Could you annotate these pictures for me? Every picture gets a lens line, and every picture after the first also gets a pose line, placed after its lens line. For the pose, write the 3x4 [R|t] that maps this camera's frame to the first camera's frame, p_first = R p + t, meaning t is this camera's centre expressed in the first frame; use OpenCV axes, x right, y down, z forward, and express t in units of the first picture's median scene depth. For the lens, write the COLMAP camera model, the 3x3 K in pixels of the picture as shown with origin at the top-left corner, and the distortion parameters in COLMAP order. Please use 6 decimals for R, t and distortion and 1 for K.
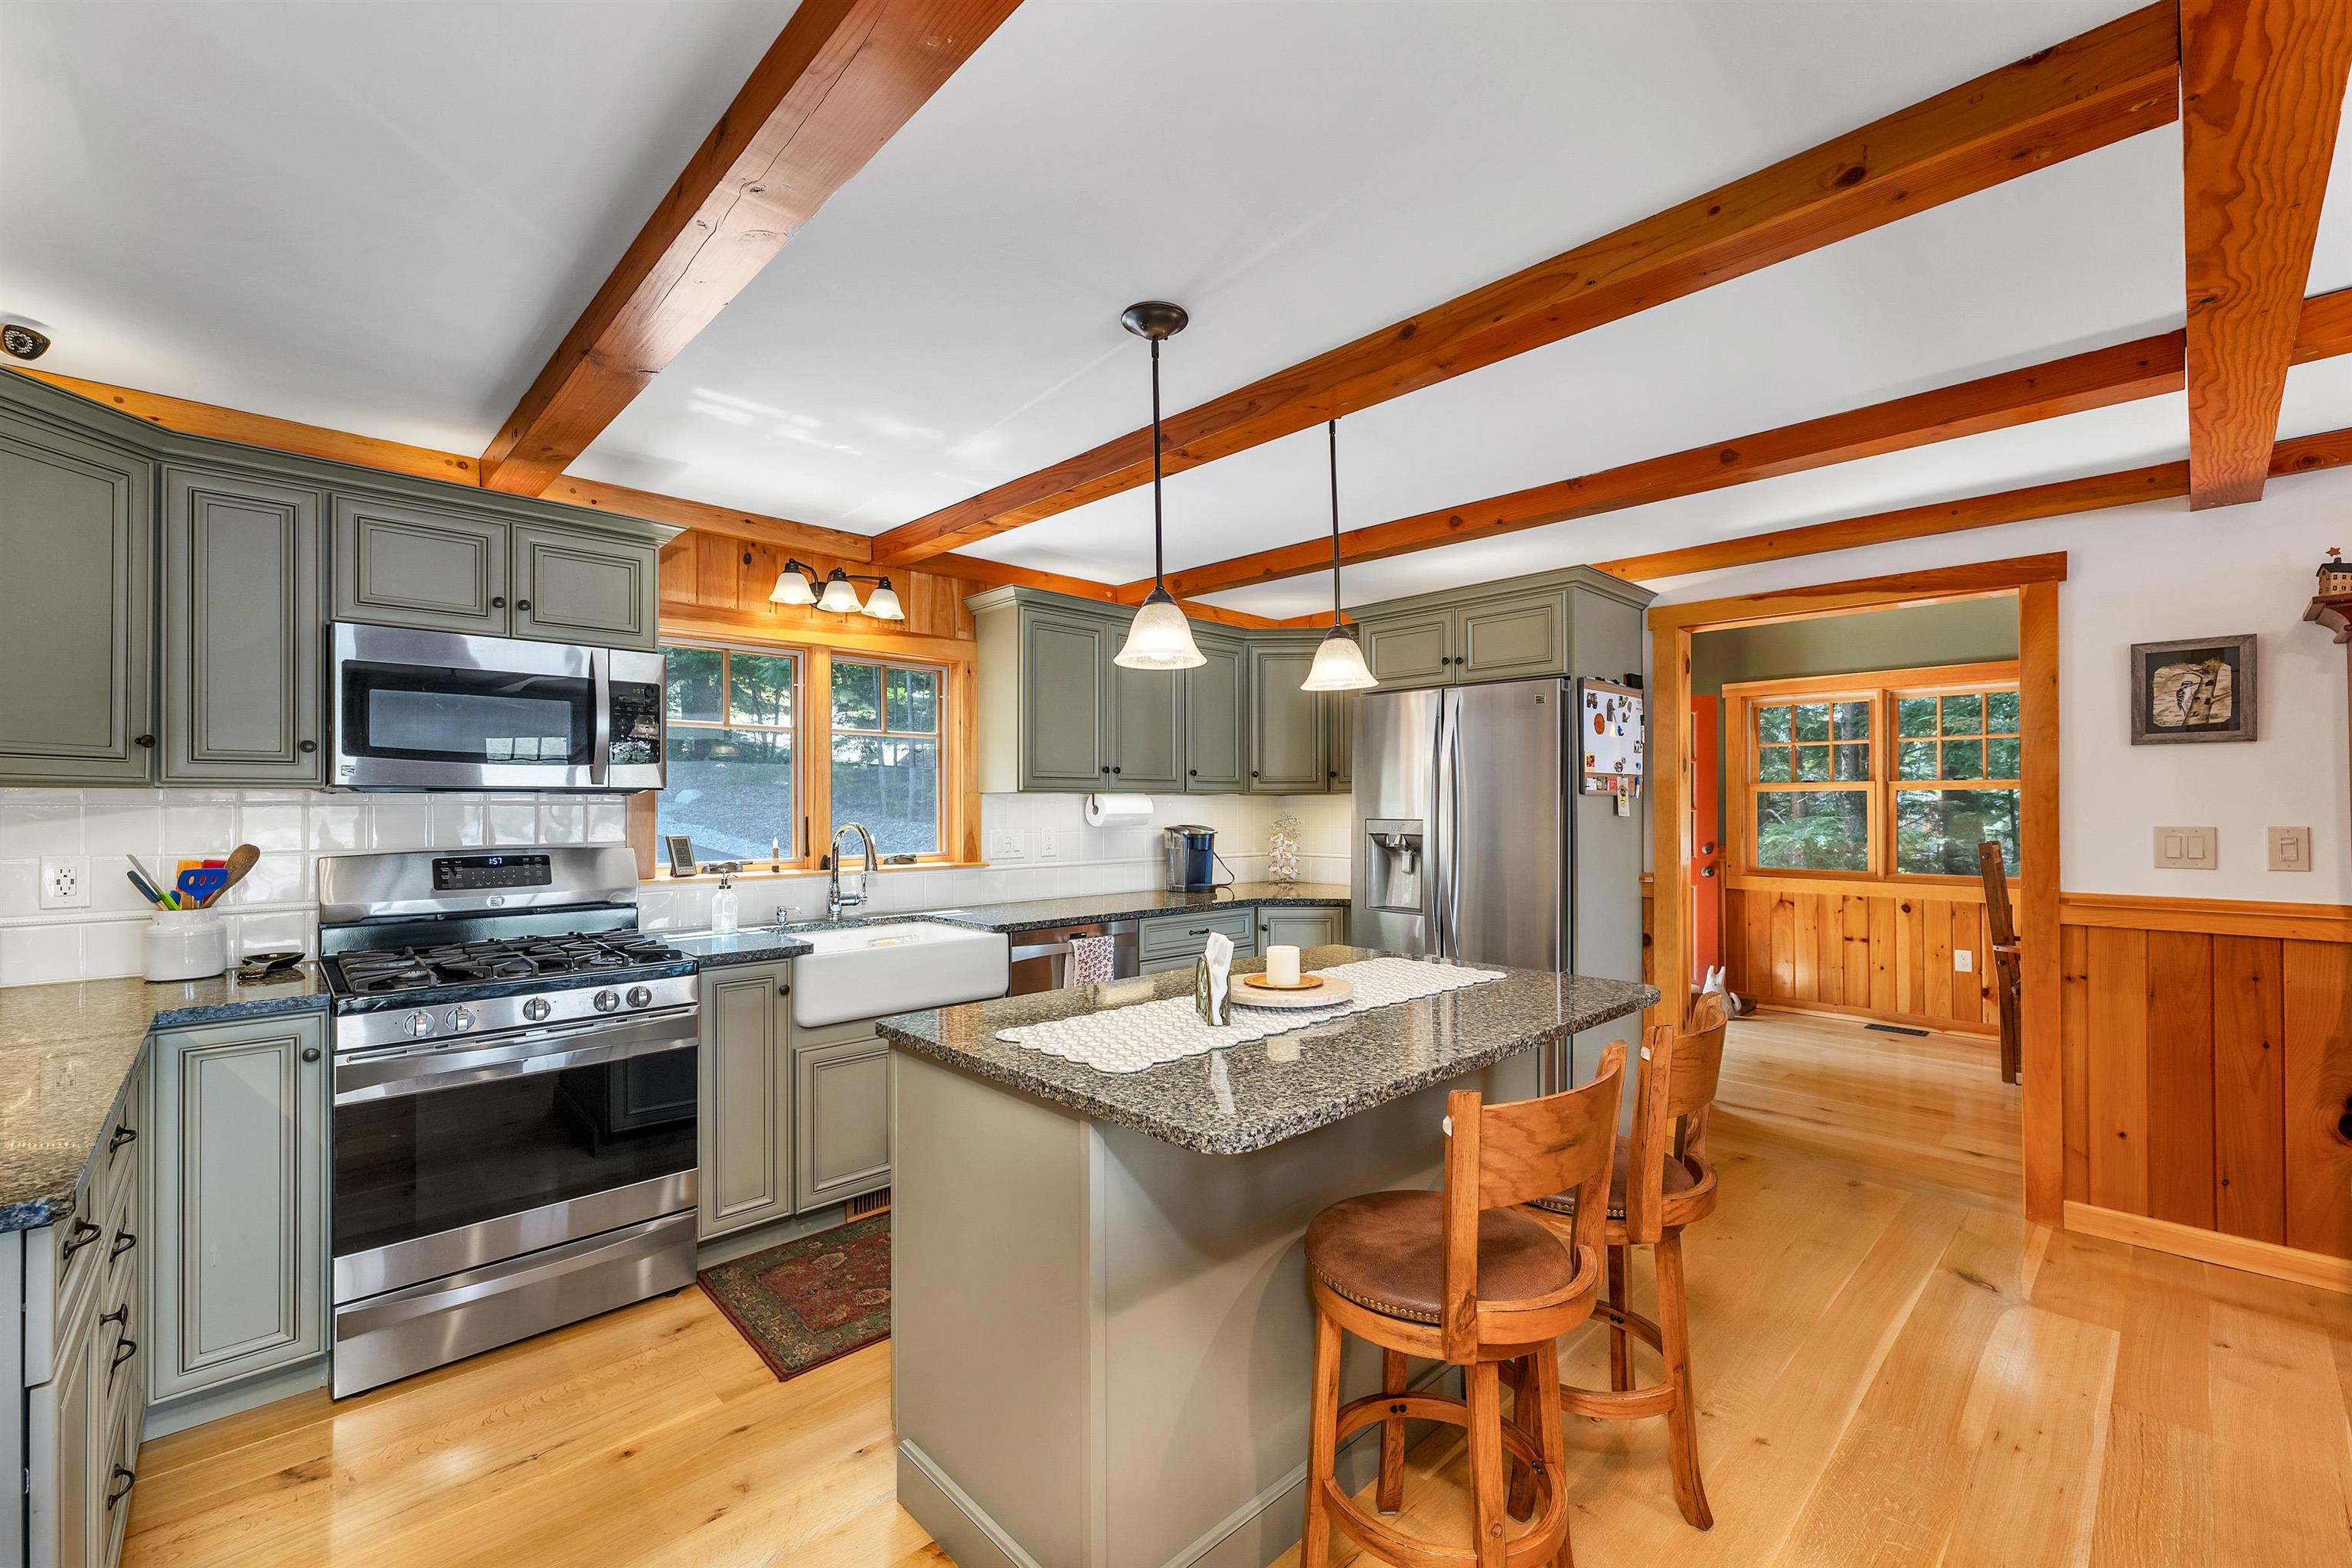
lens RADIAL K [[973.6, 0, 1189.1], [0, 973.6, 800.3], [0, 0, 1]] dist [-0.000799, 0.000101]
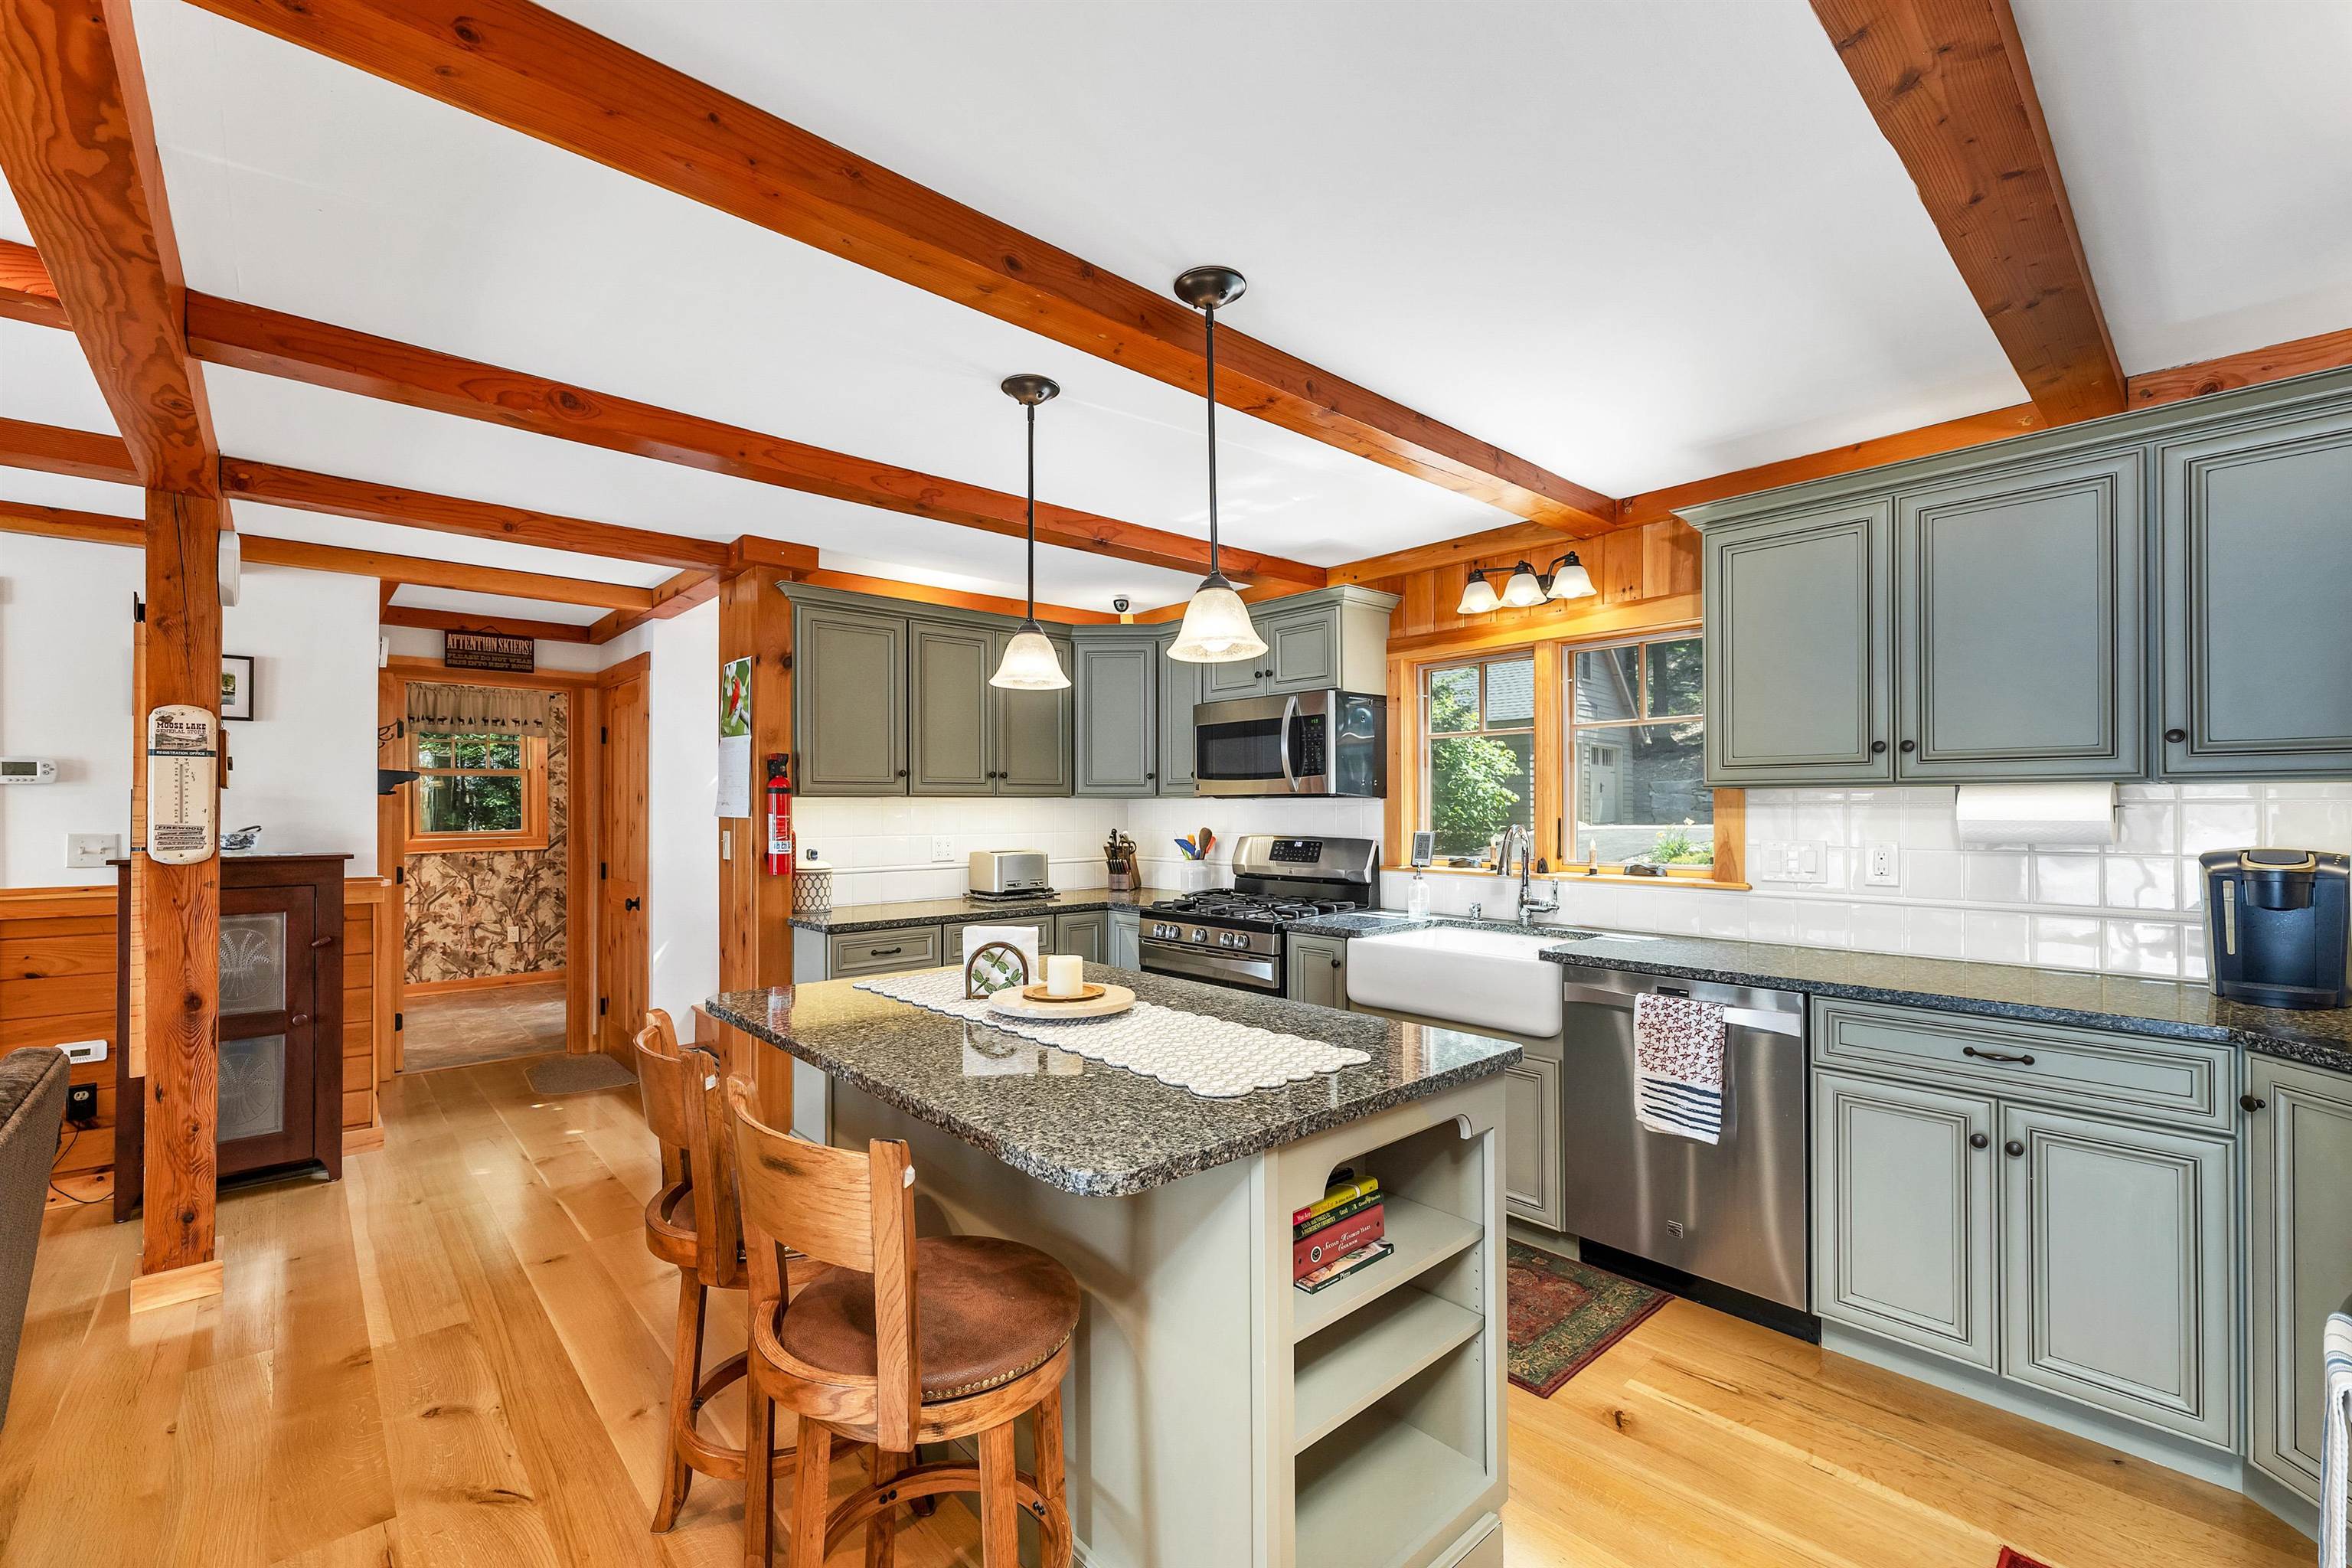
lens RADIAL K [[973.6, 0, 1173.5], [0, 973.6, 794.8], [0, 0, 1]] dist [-0.000799, 0.000101]
pose [[-0.027154, -0.009373, -0.999587, 0.663114], [0.005102, 0.999942, -0.009515, 0.001258], [0.999618, -0.005358, -0.027105, 0.731484]]
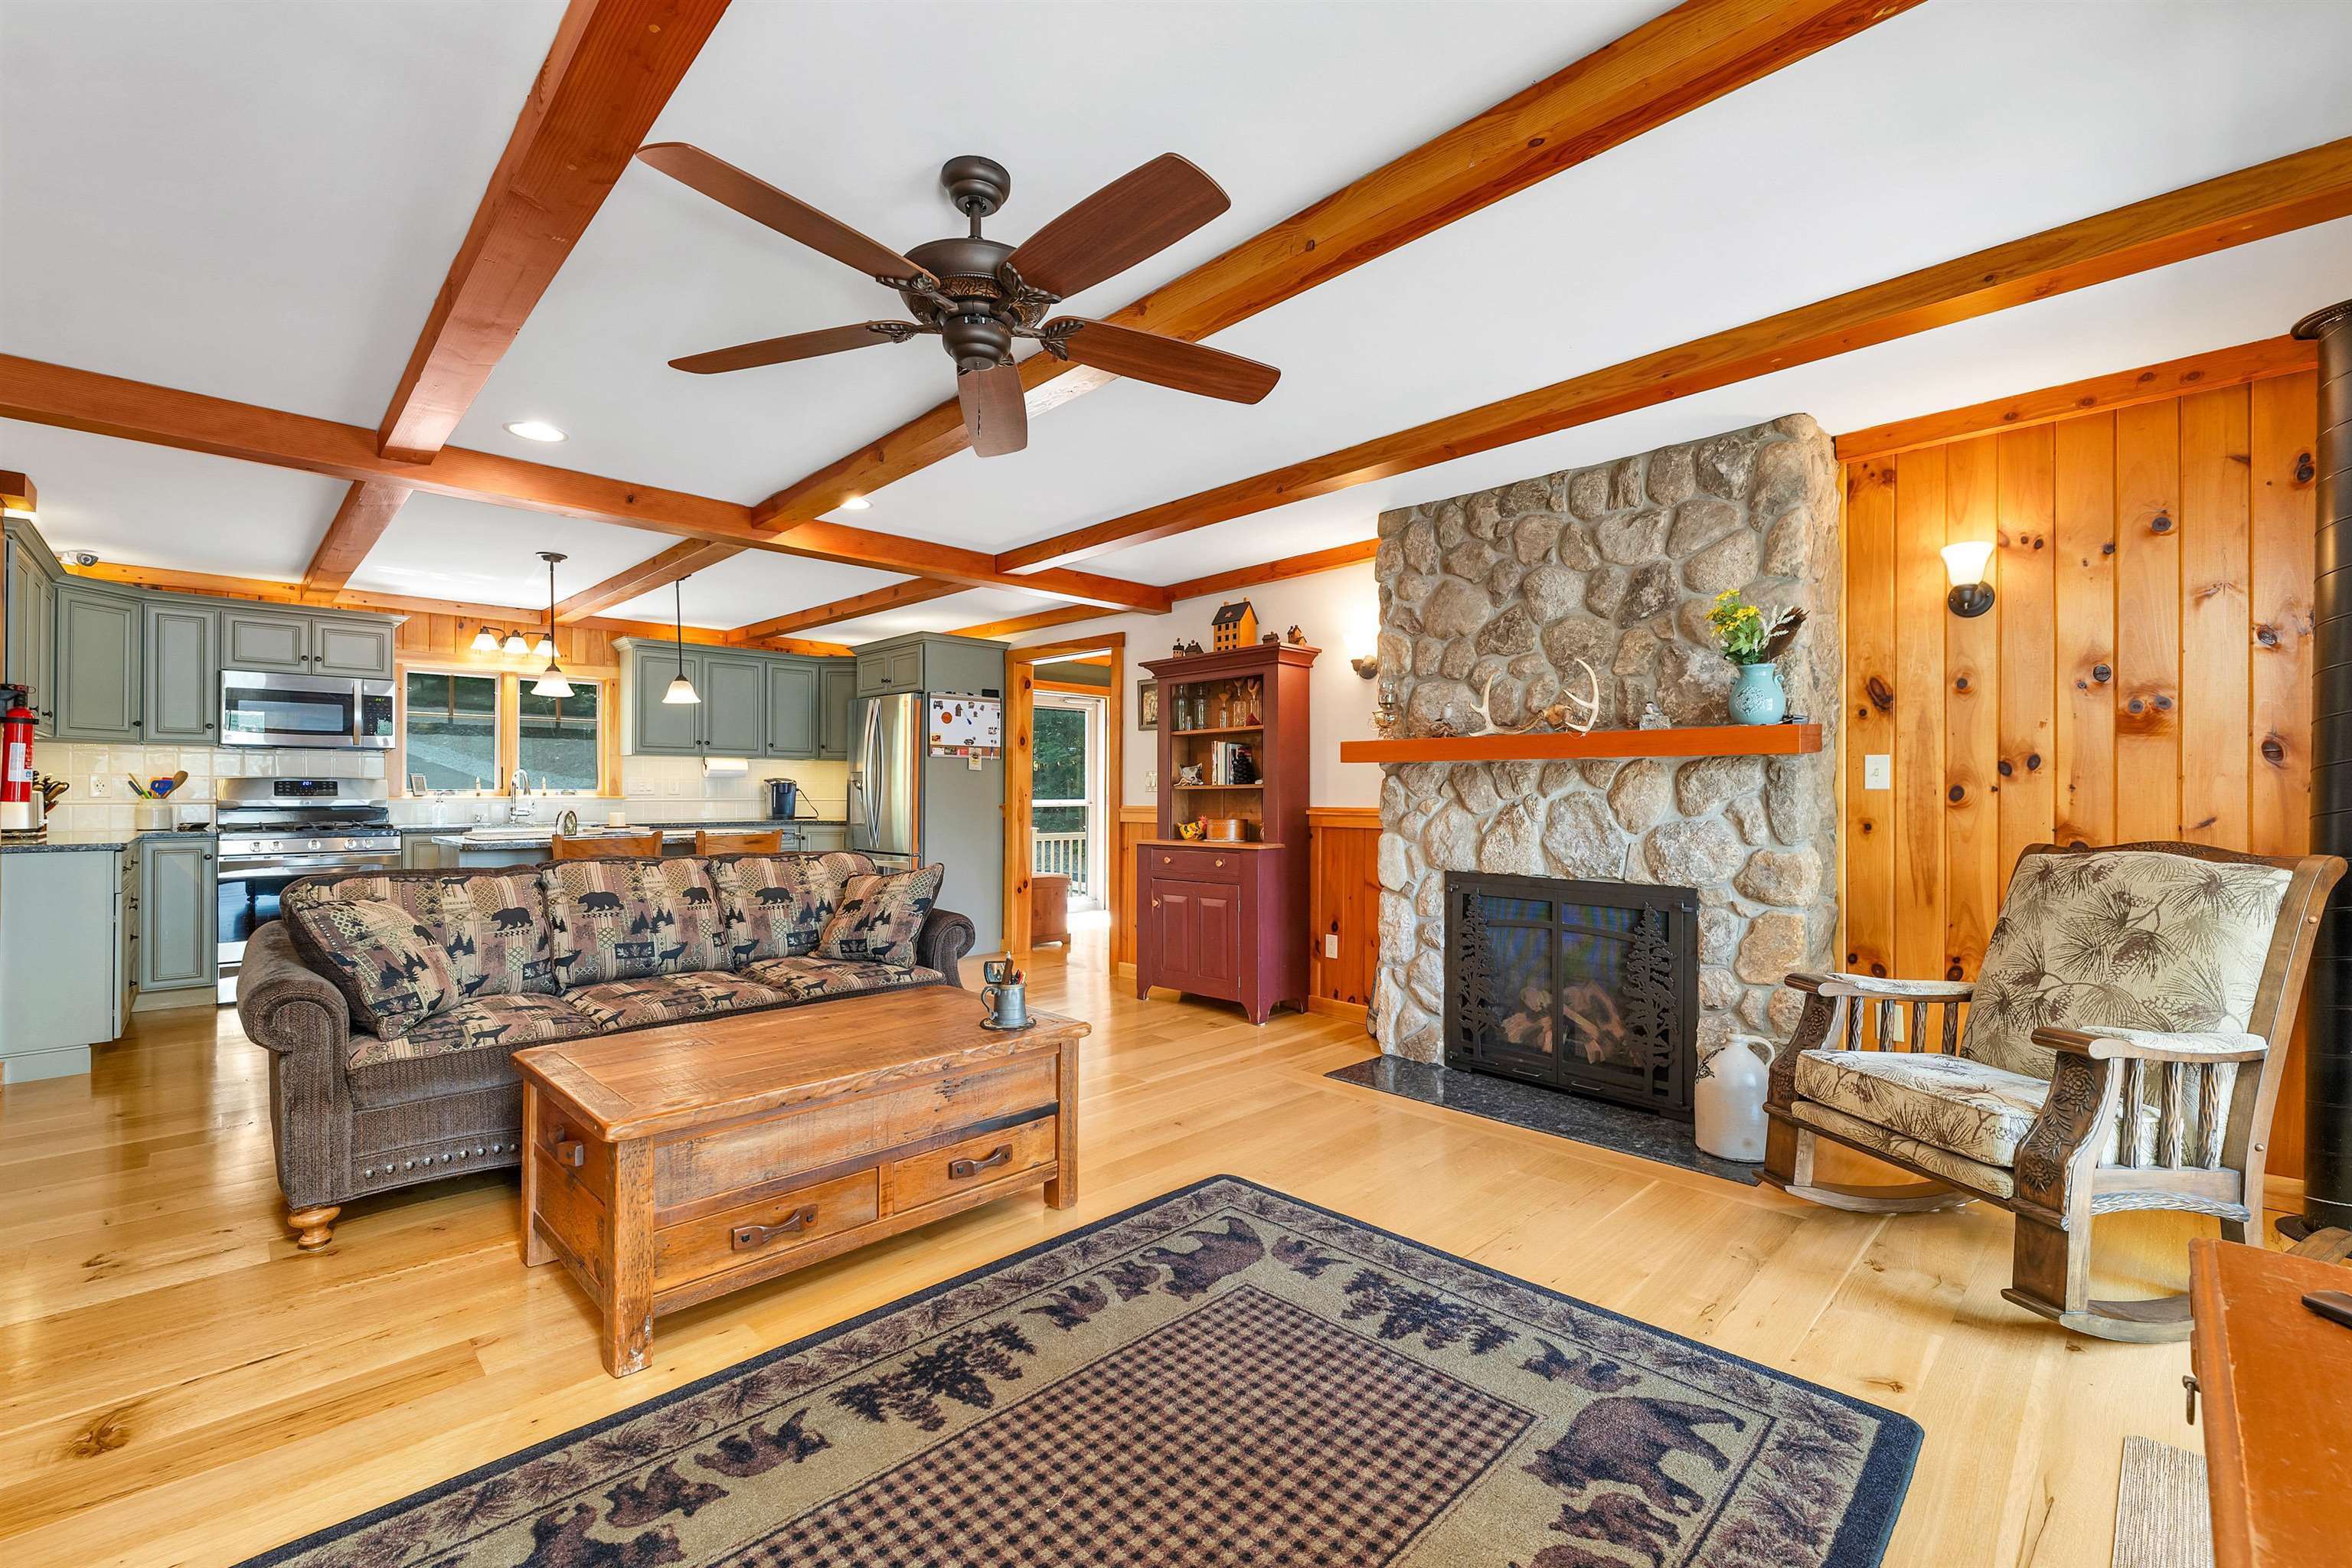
lens RADIAL K [[973.6, 0, 1169.6], [0, 973.6, 783.9], [0, 0, 1]] dist [-0.000799, 0.000101]
pose [[0.999891, 0.004872, 0.013973, 0.897563], [-0.004866, 0.999988, -0.000416, 0.047518], [-0.013975, 0.000348, 0.999902, -0.895522]]
